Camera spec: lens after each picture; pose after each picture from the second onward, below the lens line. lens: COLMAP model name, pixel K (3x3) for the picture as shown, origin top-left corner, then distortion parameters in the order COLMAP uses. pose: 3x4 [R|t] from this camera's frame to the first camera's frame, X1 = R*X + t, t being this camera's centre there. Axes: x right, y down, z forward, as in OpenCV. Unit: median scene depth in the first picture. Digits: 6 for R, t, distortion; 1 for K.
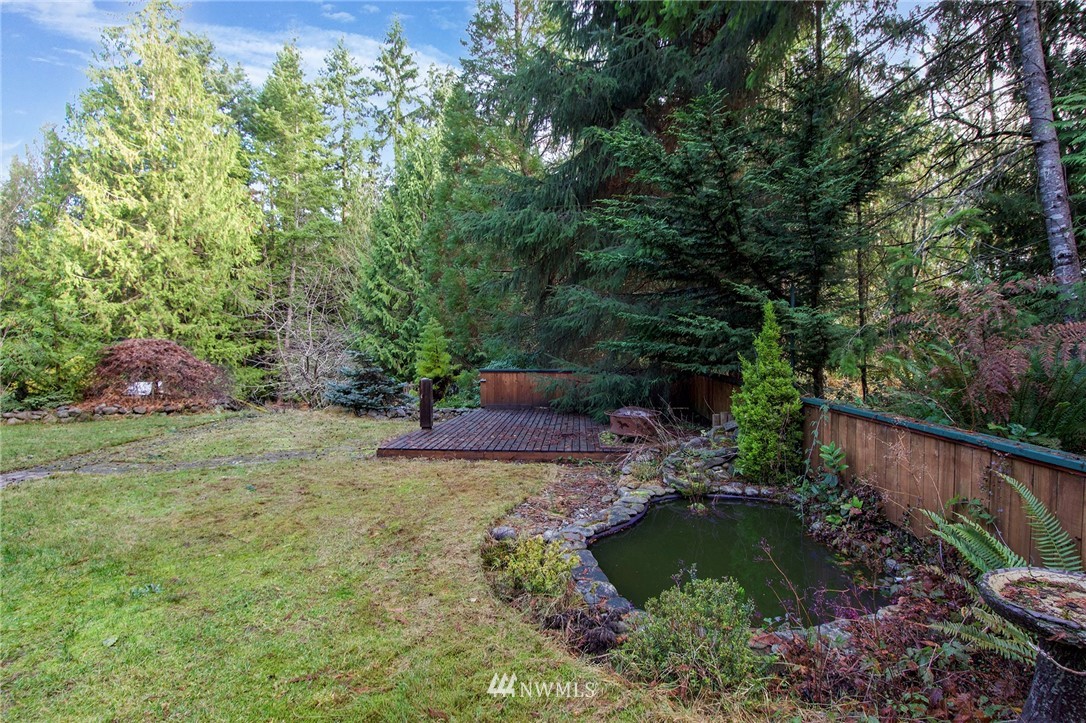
lens RADIAL K [[569.9, 0, 539.6], [0, 569.9, 354.9], [0, 0, 1]] dist [0.033557, -0.022891]
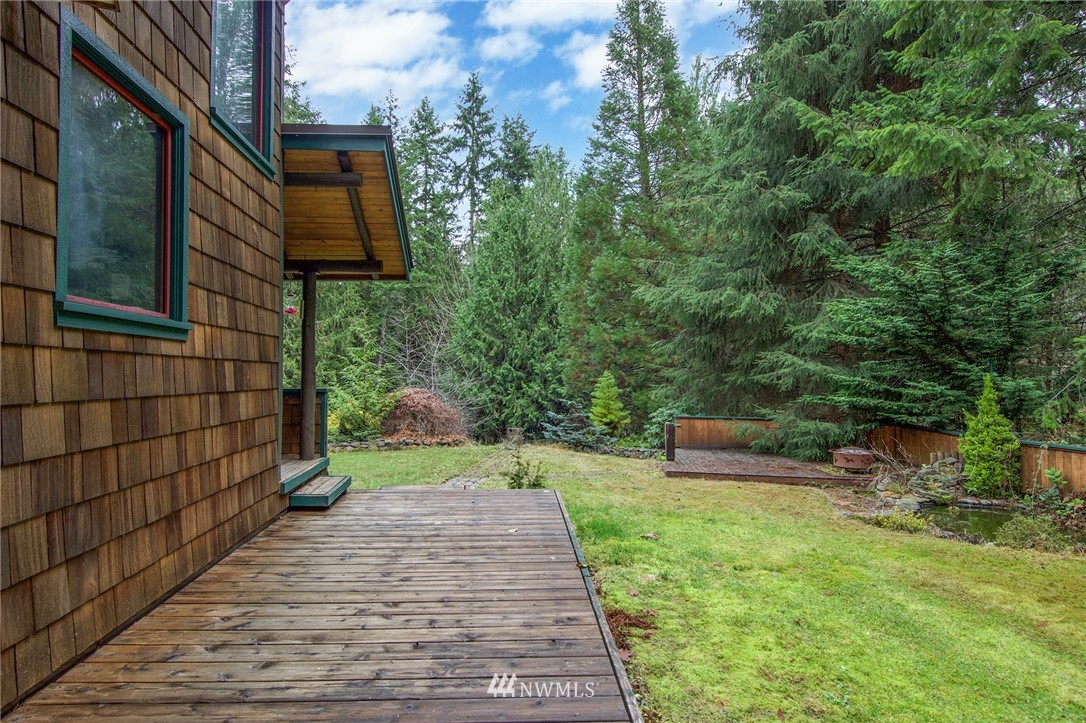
lens RADIAL K [[613.6, 0, 487.5], [0, 613.6, 354.7], [0, 0, 1]] dist [0.033206, -0.018516]
pose [[0.990036, 0.000766, -0.140813, -0.101988], [-0.010838, 0.997434, -0.070773, -0.002647], [0.140397, 0.071594, 0.987503, -0.120833]]
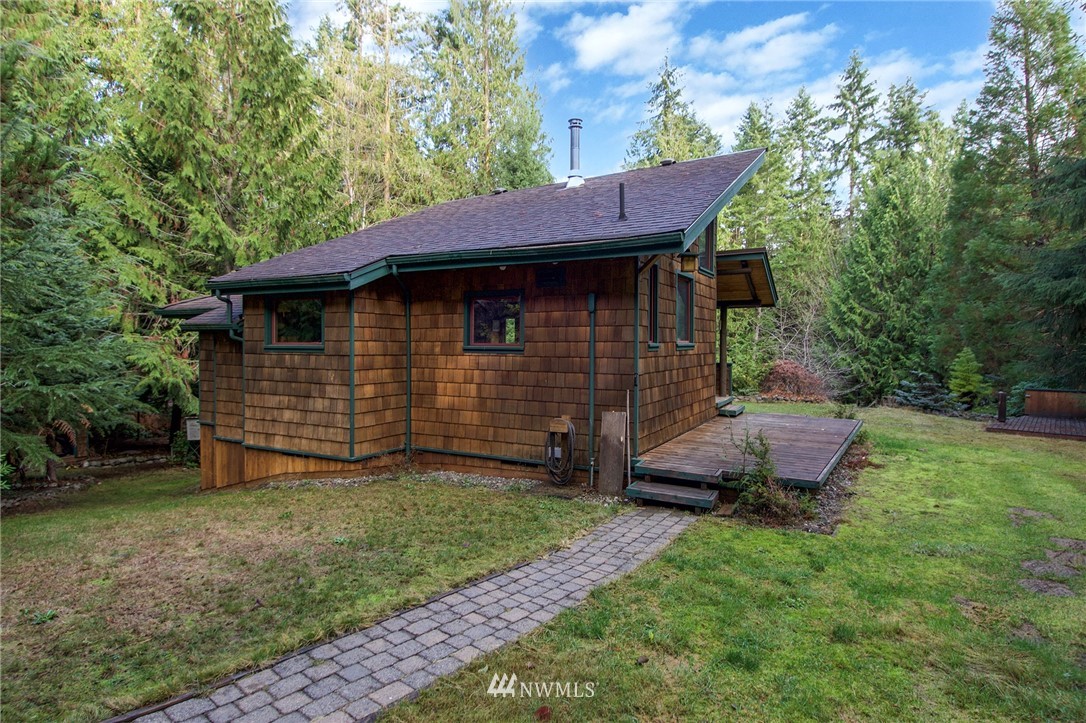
lens RADIAL K [[563.0, 0, 541.9], [0, 563.0, 353.4], [0, 0, 1]] dist [-0.001216, 0.000202]
pose [[0.778765, 0.018263, -0.627050, -0.057281], [-0.029623, 0.999532, -0.007679, -0.004498], [0.626616, 0.024555, 0.778942, -0.264234]]
